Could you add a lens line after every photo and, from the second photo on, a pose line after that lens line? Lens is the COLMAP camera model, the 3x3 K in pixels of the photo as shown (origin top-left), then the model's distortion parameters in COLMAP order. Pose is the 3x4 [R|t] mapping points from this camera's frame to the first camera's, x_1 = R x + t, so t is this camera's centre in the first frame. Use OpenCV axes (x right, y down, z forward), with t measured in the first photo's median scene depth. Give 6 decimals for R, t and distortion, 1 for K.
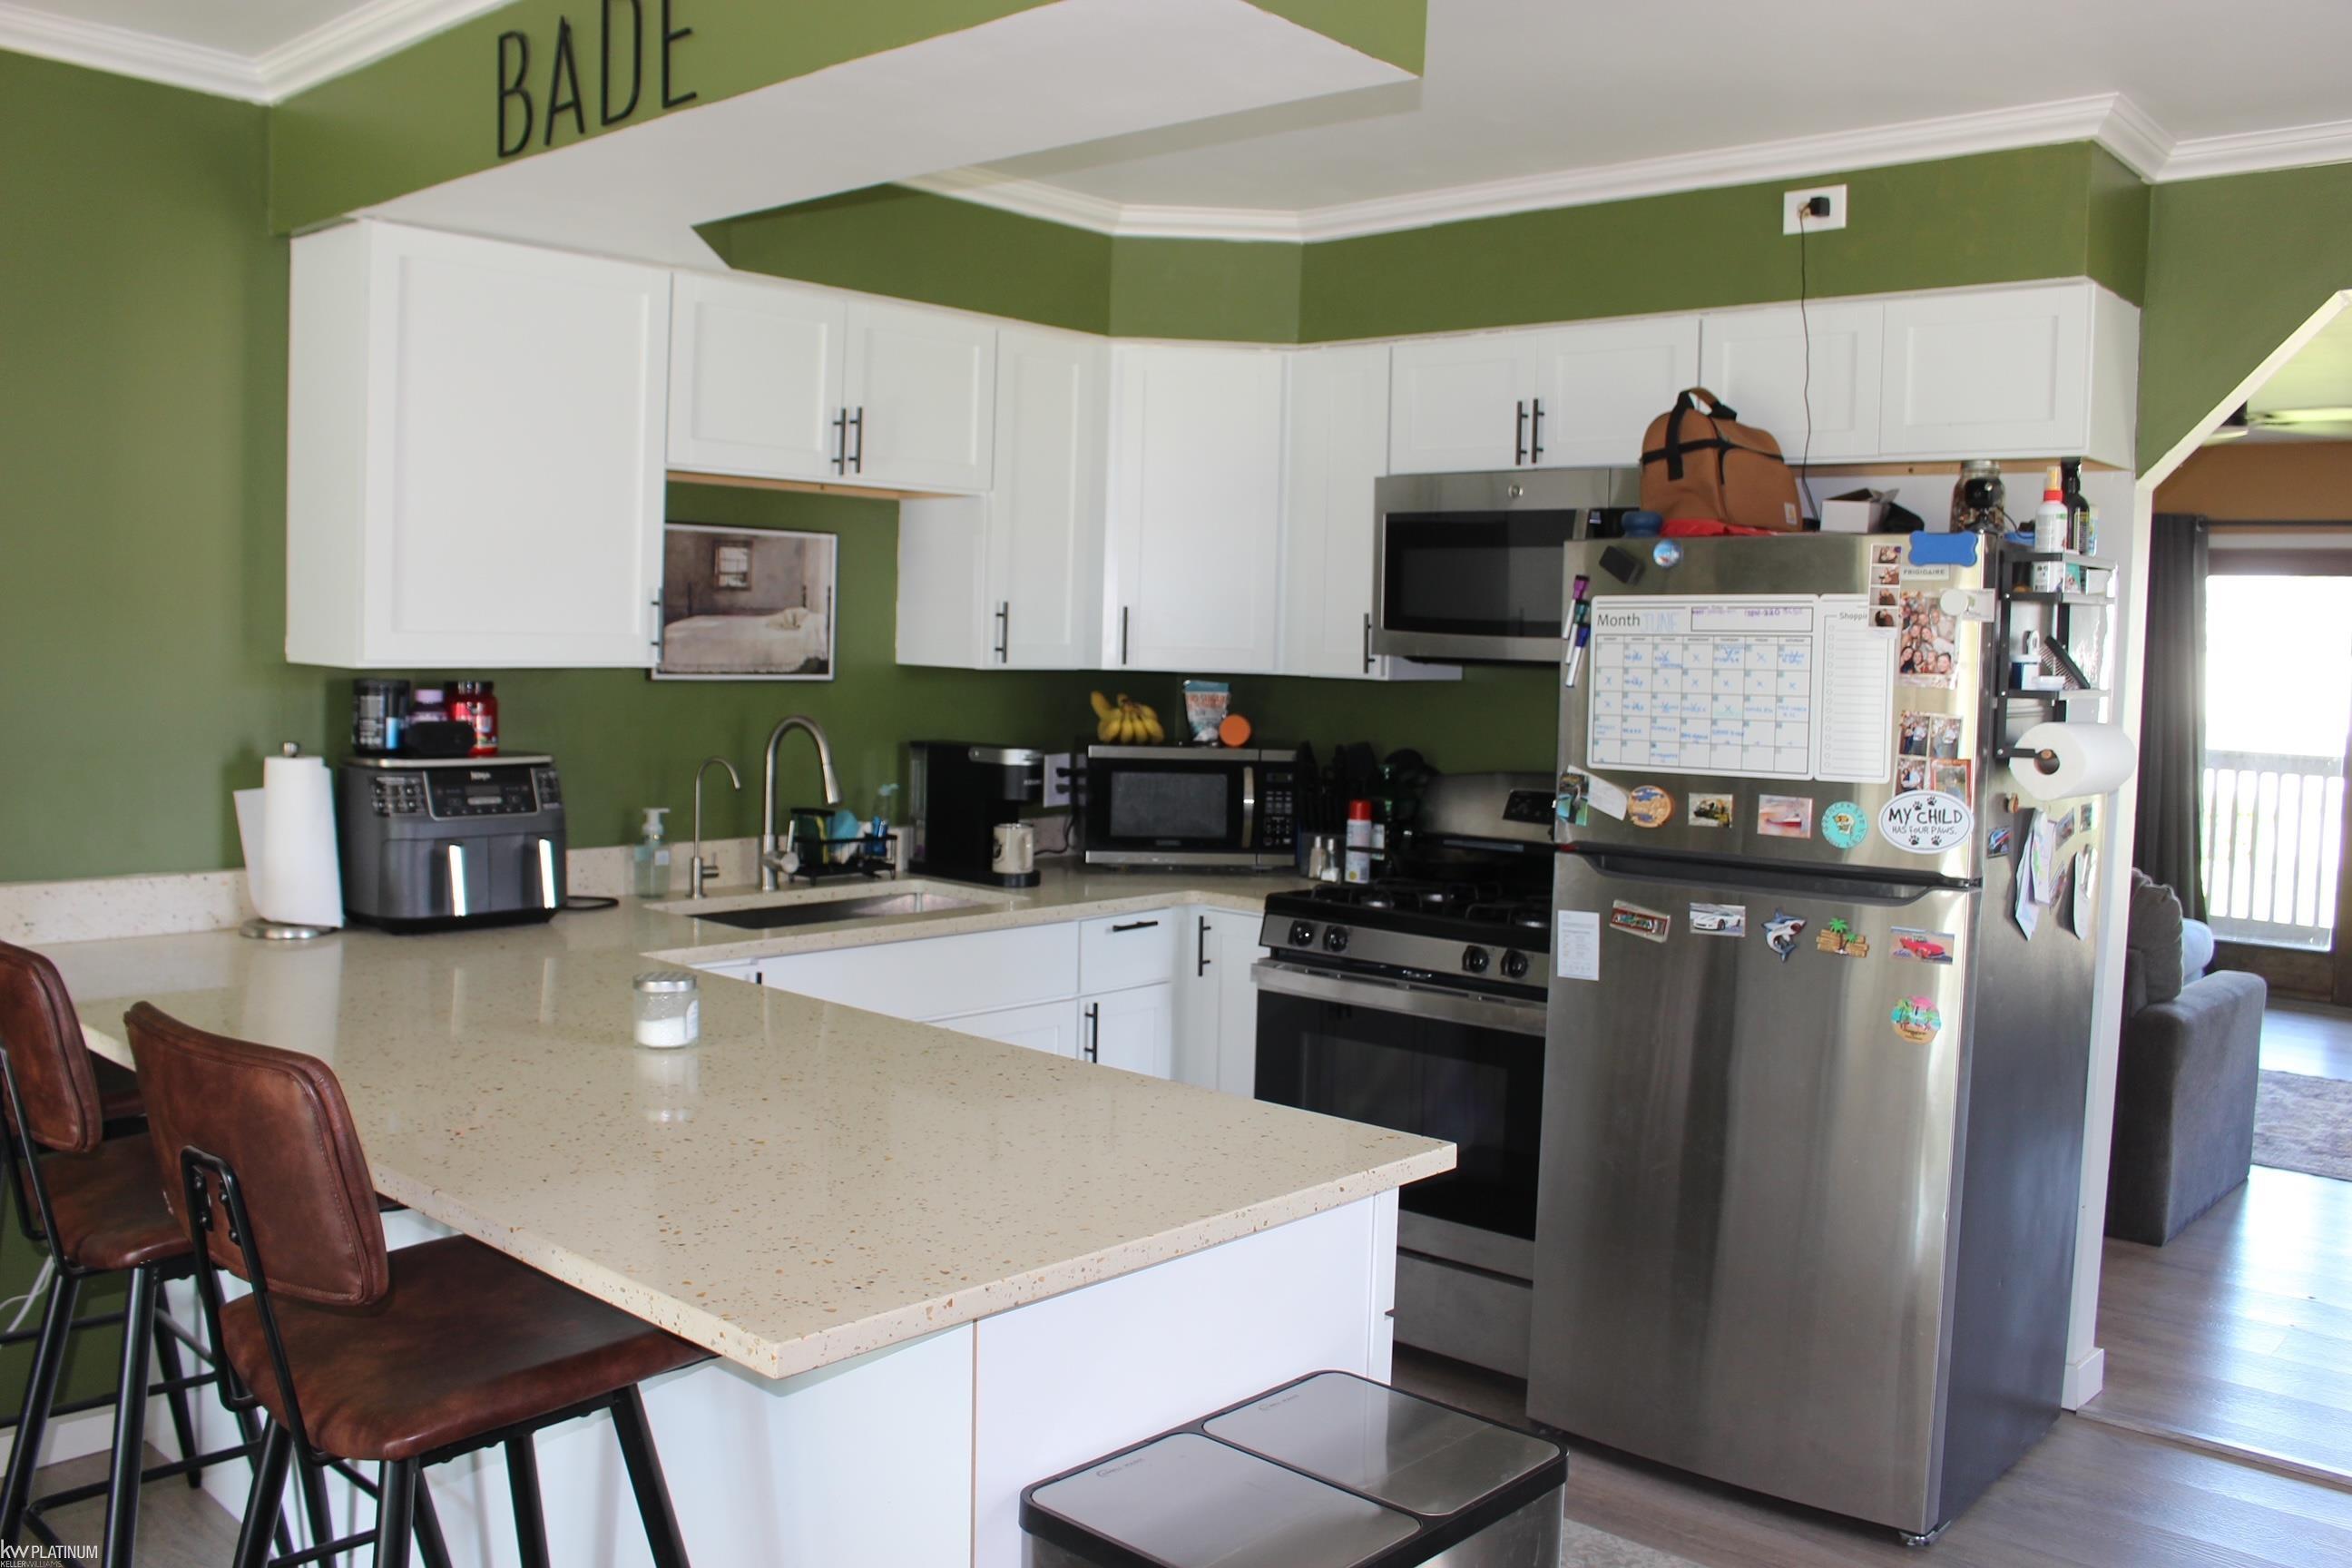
lens RADIAL K [[1952.2, 0, 1185.3], [0, 1952.2, 769.8], [0, 0, 1]] dist [-0.159372, 0.154259]
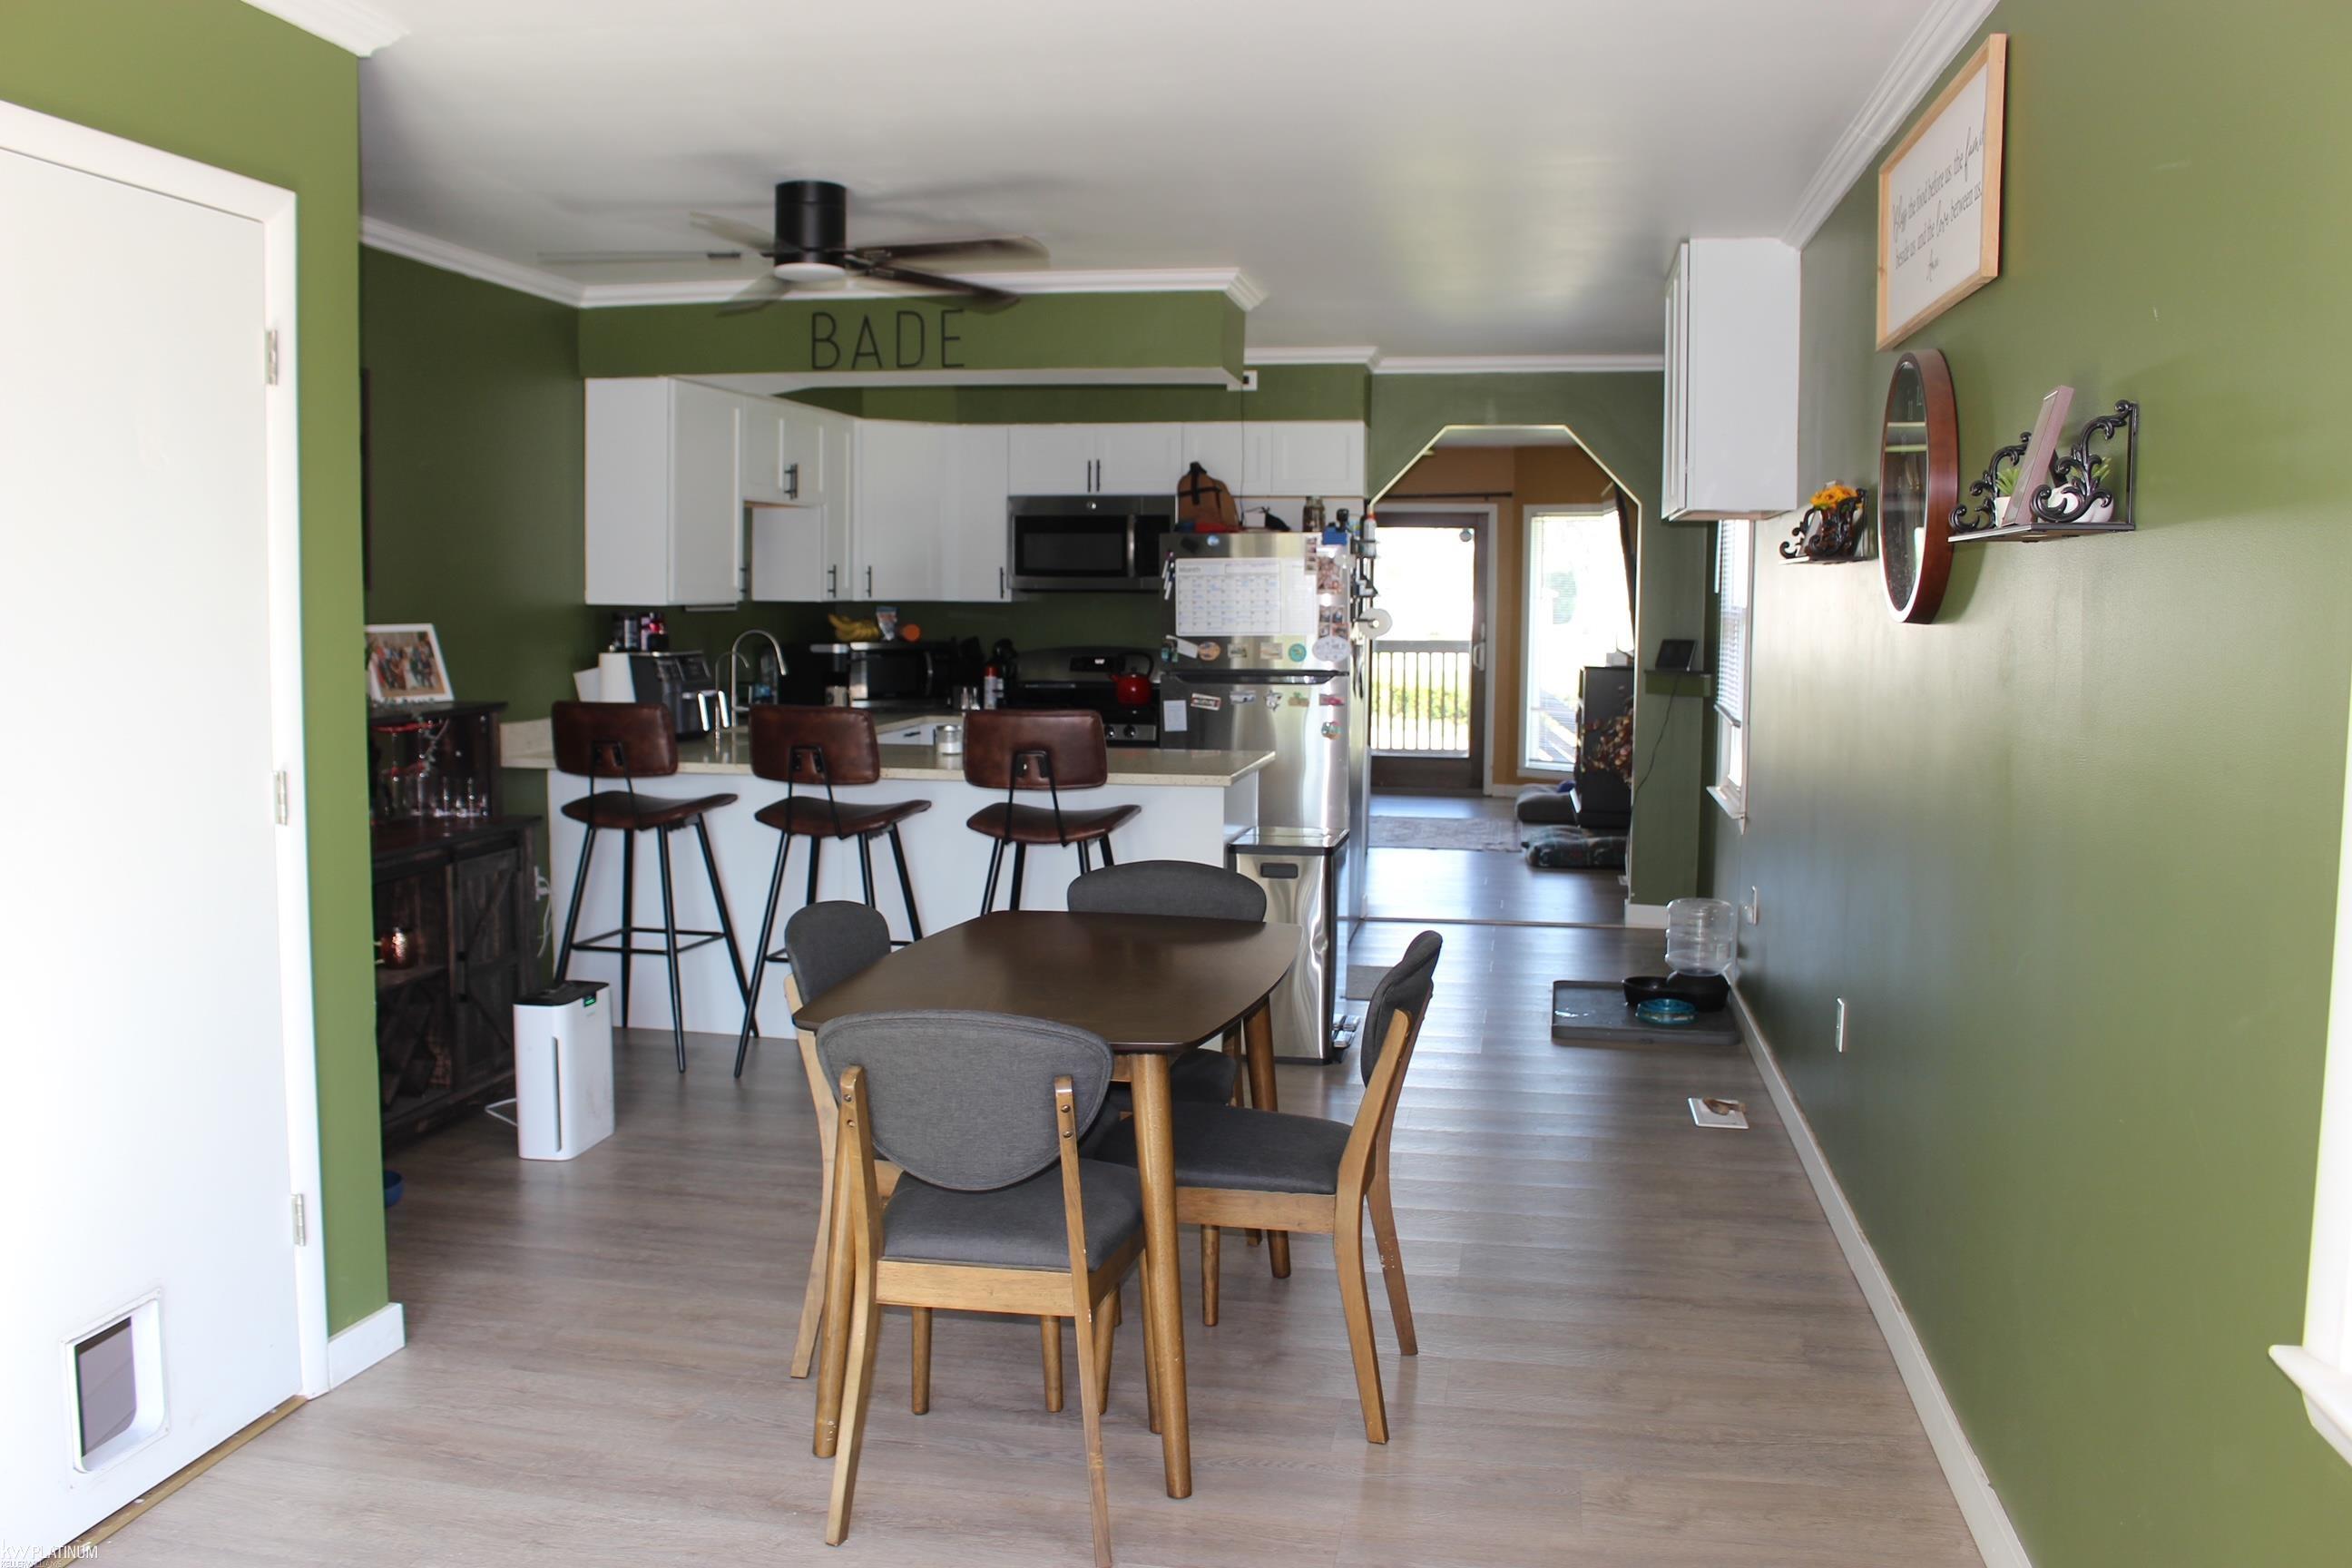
lens RADIAL K [[1952.2, 0, 1185.3], [0, 1952.2, 769.8], [0, 0, 1]] dist [-0.159372, 0.154259]
pose [[0.853093, -0.067956, 0.517314, -0.923735], [0.050830, 0.997590, 0.047224, 0.045565], [-0.519277, -0.013992, 0.854492, -0.896474]]
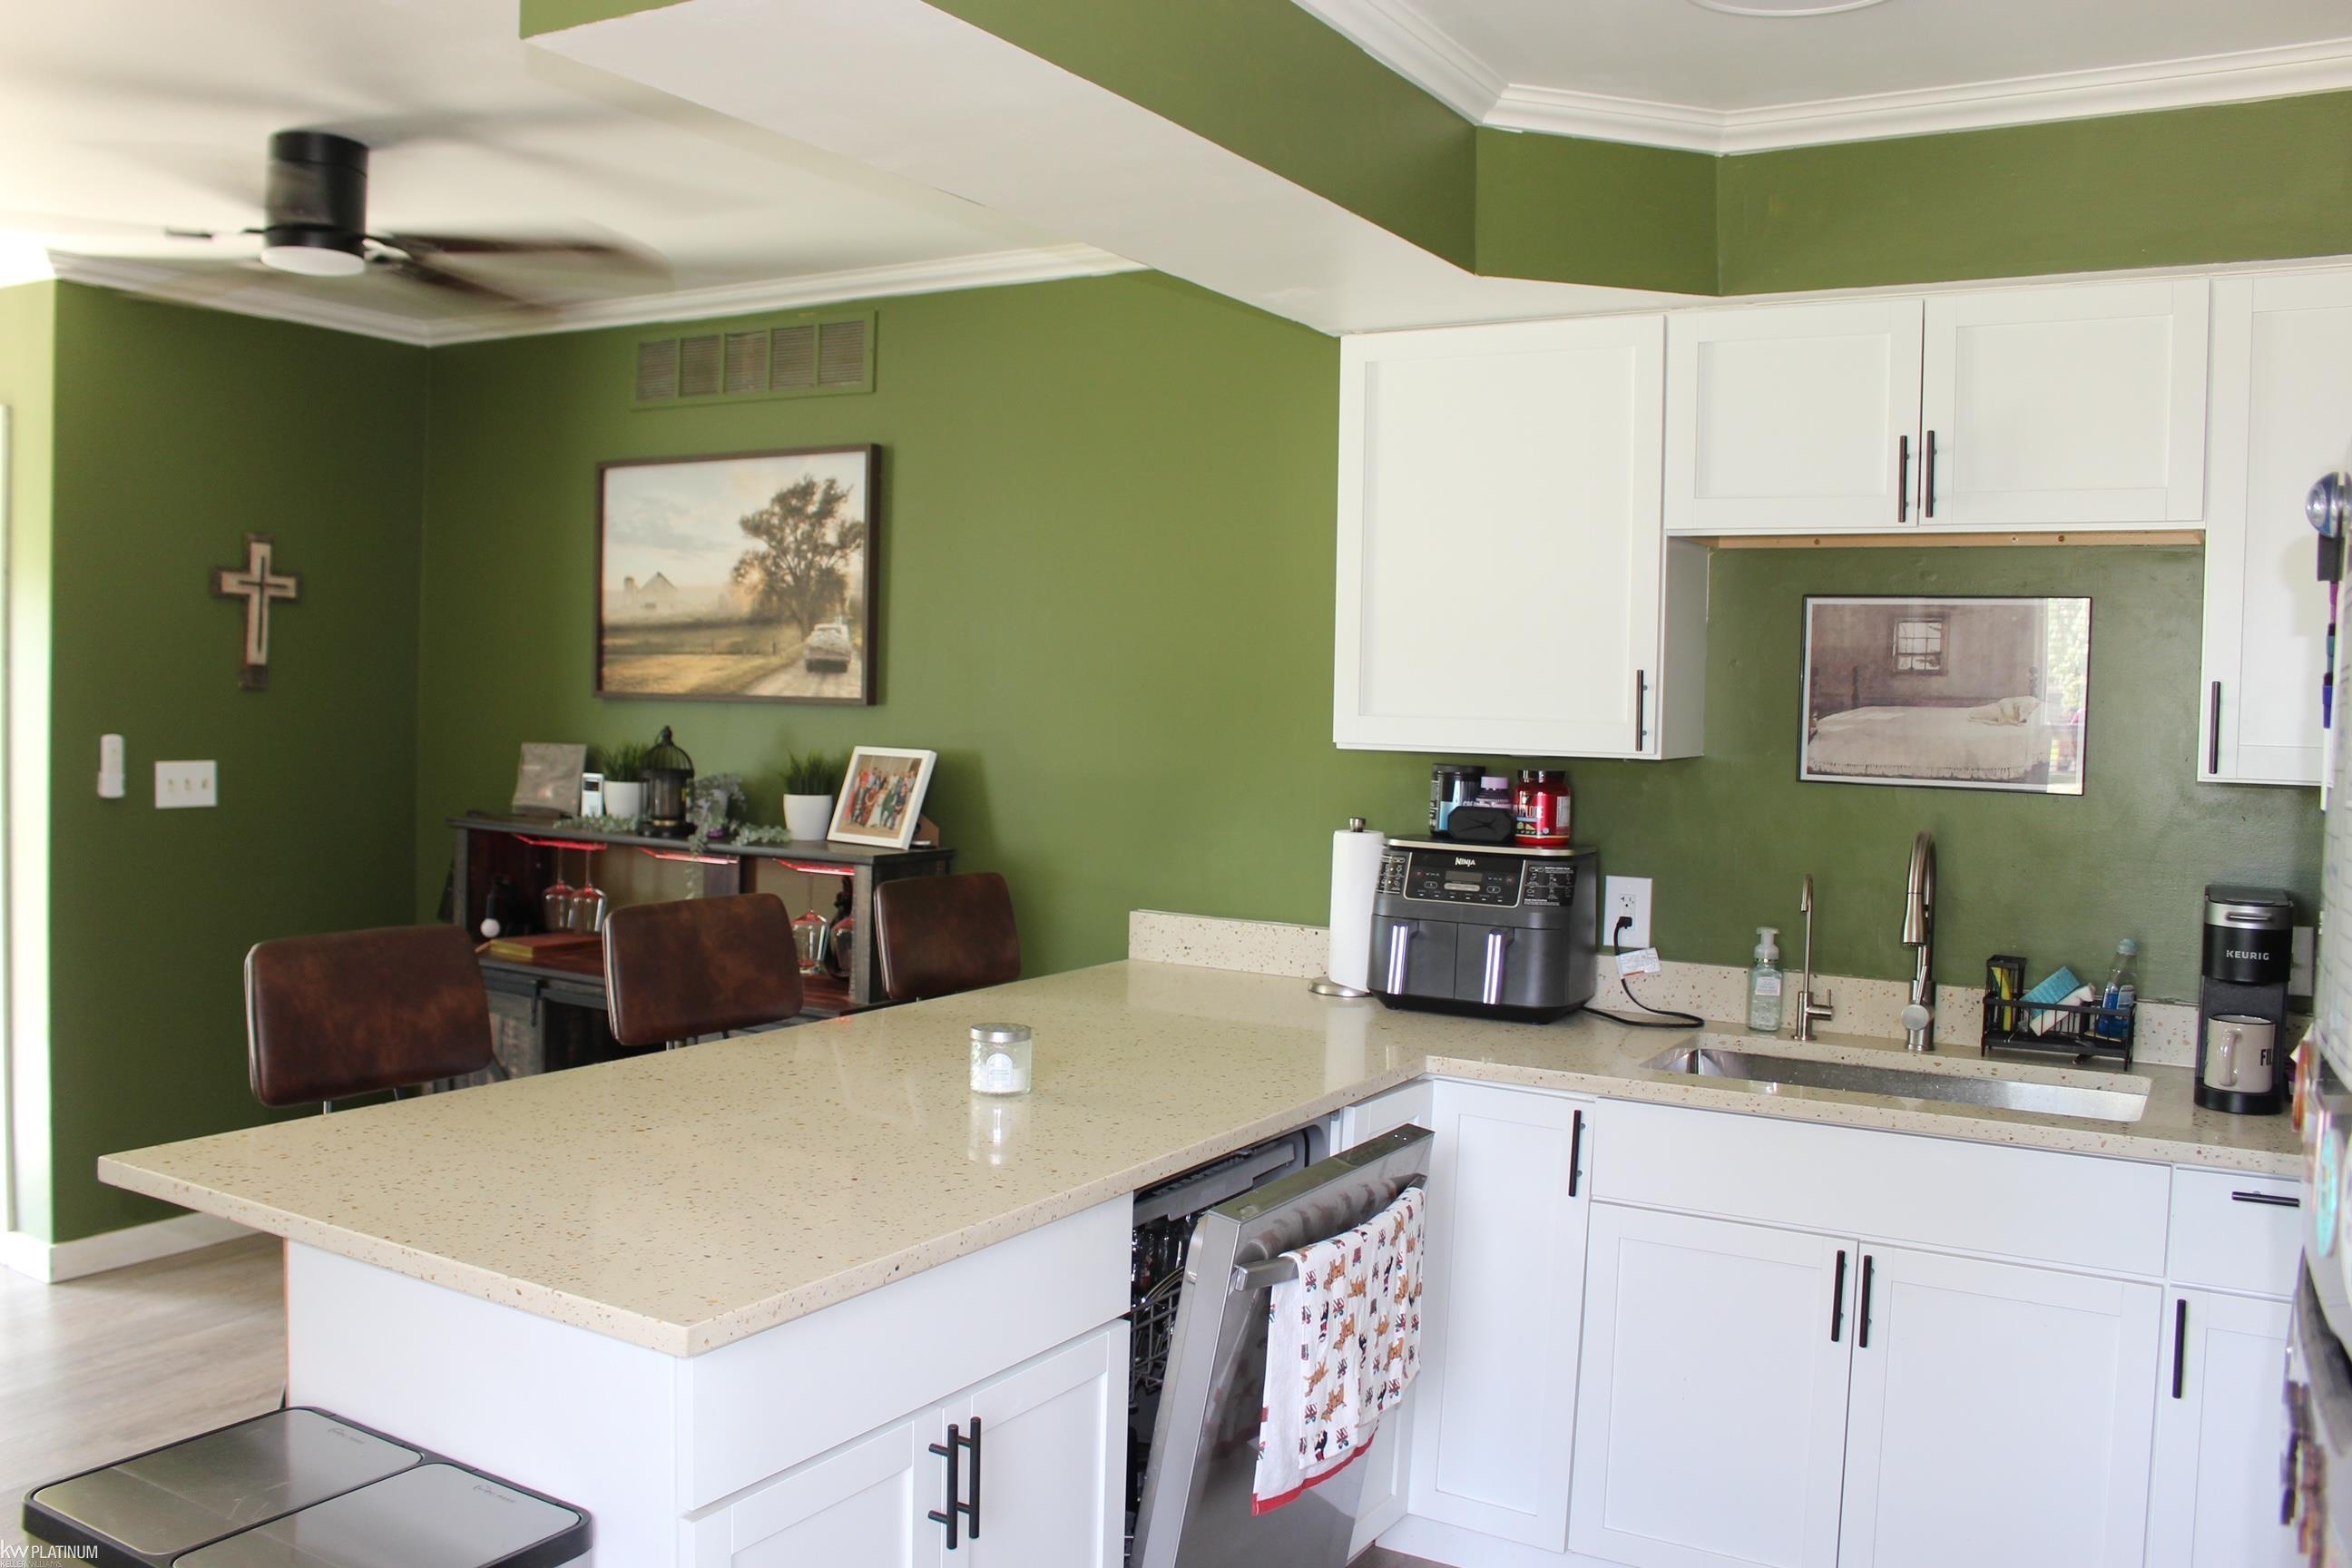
lens RADIAL K [[1952.2, 0, 1185.3], [0, 1952.2, 769.8], [0, 0, 1]] dist [-0.159372, 0.154259]
pose [[0.192336, 0.013640, -0.981234, 0.577928], [-0.086790, 0.996222, -0.003164, -0.028011], [0.977484, 0.085770, 0.192793, 0.639878]]
